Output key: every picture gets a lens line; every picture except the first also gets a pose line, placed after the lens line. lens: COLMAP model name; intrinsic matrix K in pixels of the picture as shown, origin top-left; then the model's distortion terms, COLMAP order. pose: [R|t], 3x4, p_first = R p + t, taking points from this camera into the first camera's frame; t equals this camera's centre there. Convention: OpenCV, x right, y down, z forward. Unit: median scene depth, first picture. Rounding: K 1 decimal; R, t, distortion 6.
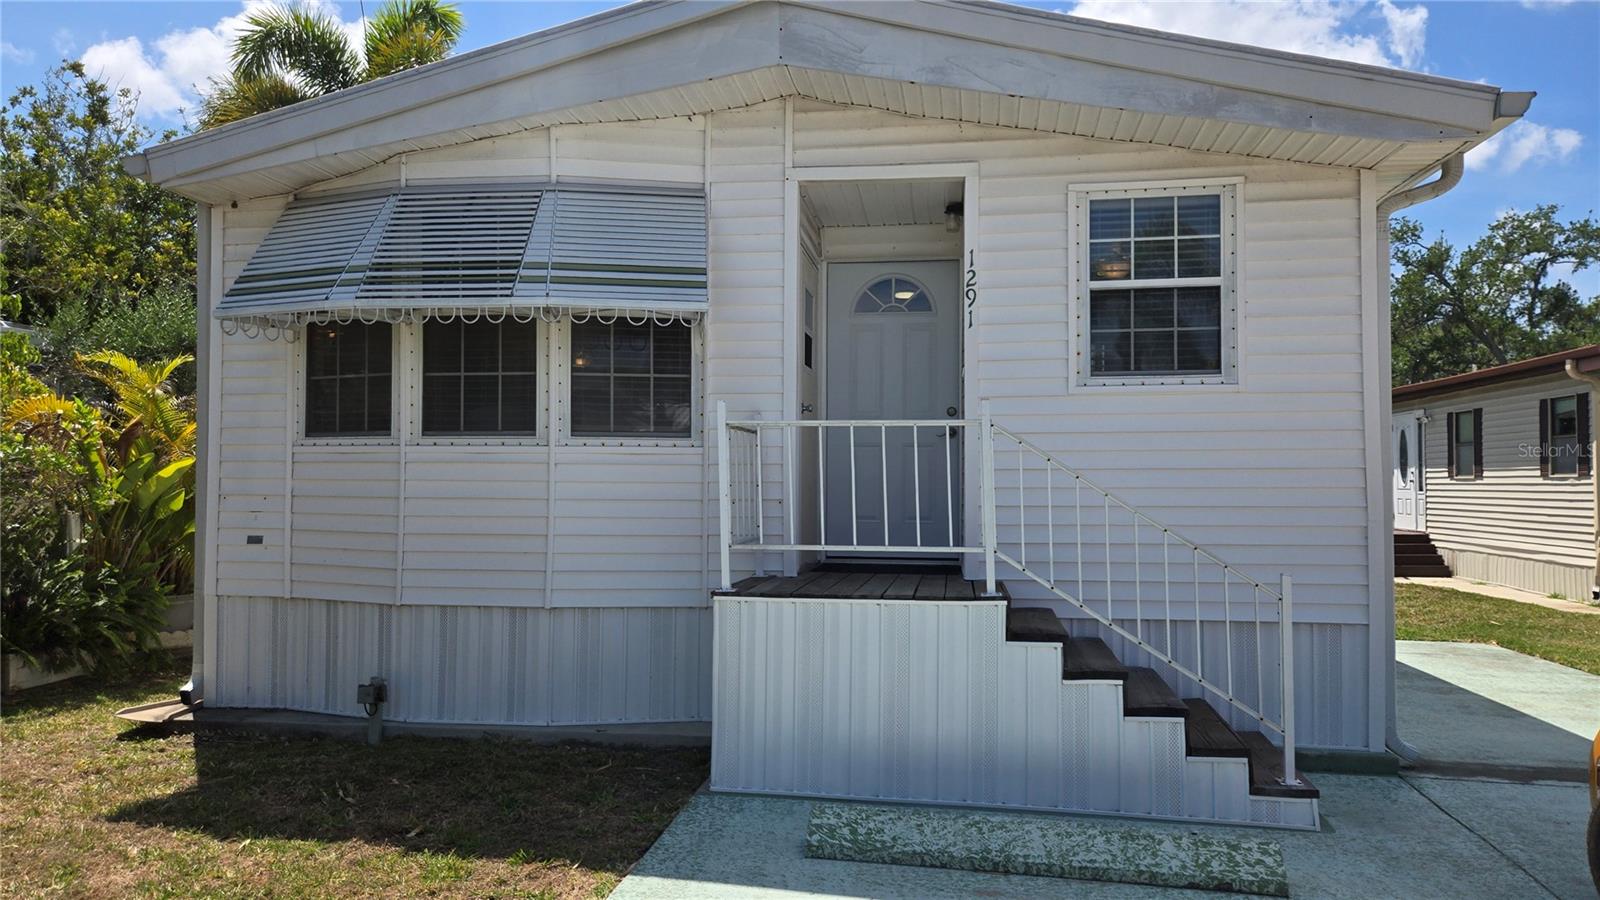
lens RADIAL K [[1067.3, 0, 814.5], [0, 1067.3, 443.5], [0, 0, 1]] dist [0.054598, -0.046724]
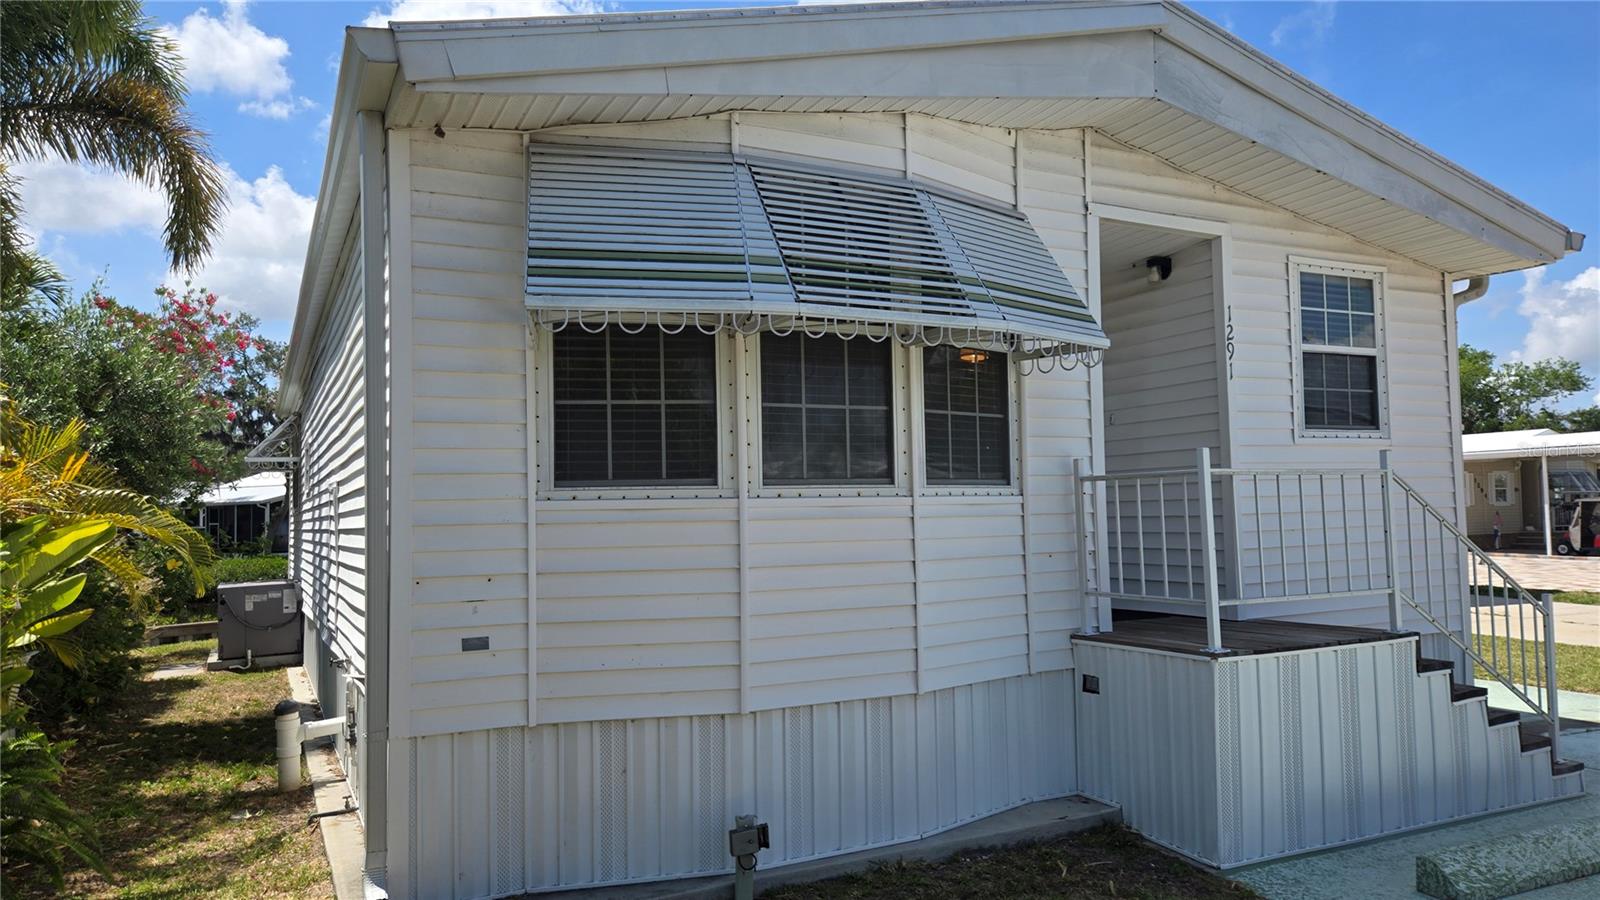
lens RADIAL K [[1067.3, 0, 802.4], [0, 1067.3, 450.9], [0, 0, 1]] dist [0.054598, -0.046724]
pose [[0.816757, 0.014487, 0.576800, -0.787544], [0.007112, 0.999356, -0.035170, -0.003918], [-0.576938, 0.032827, 0.816128, 0.375563]]
